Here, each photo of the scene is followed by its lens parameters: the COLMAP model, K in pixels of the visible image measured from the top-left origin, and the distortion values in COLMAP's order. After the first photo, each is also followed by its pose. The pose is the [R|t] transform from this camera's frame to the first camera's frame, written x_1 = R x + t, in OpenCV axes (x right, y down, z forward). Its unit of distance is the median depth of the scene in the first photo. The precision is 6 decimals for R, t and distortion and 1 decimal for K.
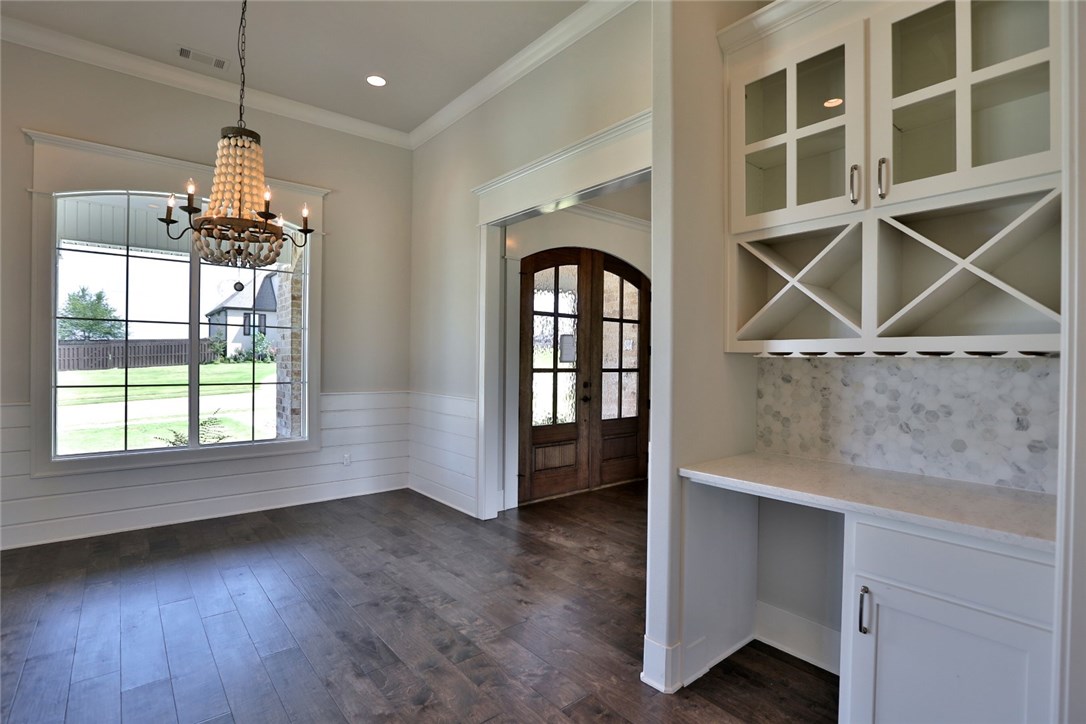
lens RADIAL K [[524.4, 0, 543.0], [0, 524.4, 362.0], [0, 0, 1]] dist [-0.048651, 0.018863]
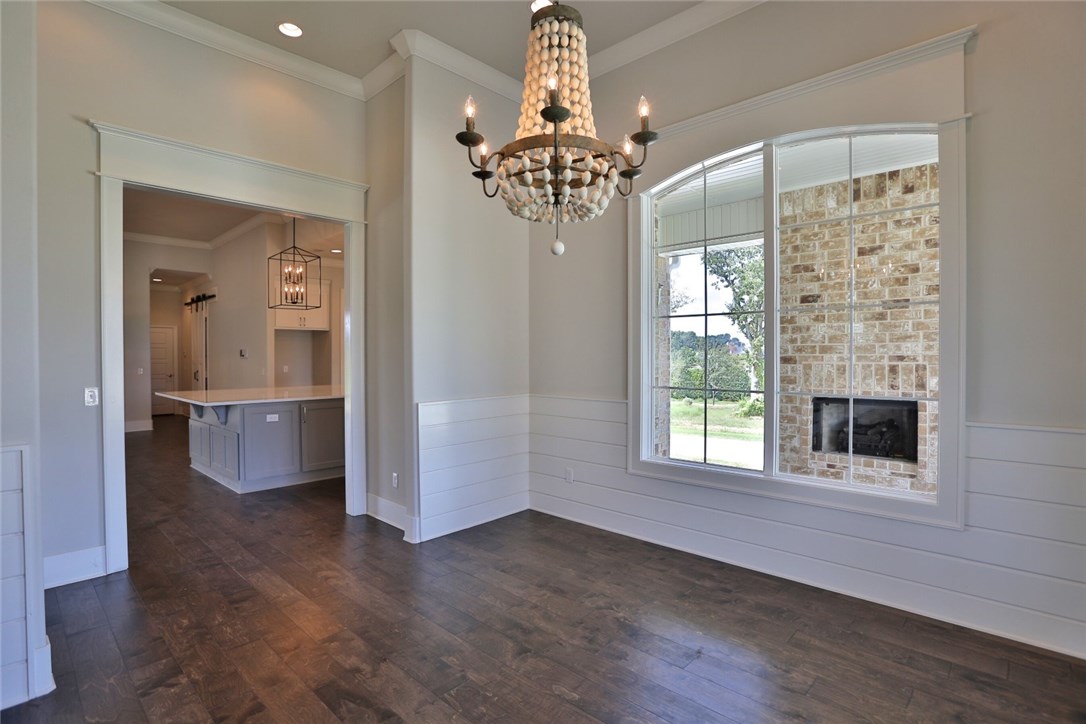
lens RADIAL K [[524.4, 0, 543.0], [0, 524.4, 362.0], [0, 0, 1]] dist [-0.048651, 0.018863]
pose [[-0.992076, -0.011743, -0.125089, -0.583138], [-0.013910, 0.999768, 0.016465, -0.022681], [0.124867, 0.018075, -0.992009, 2.018026]]
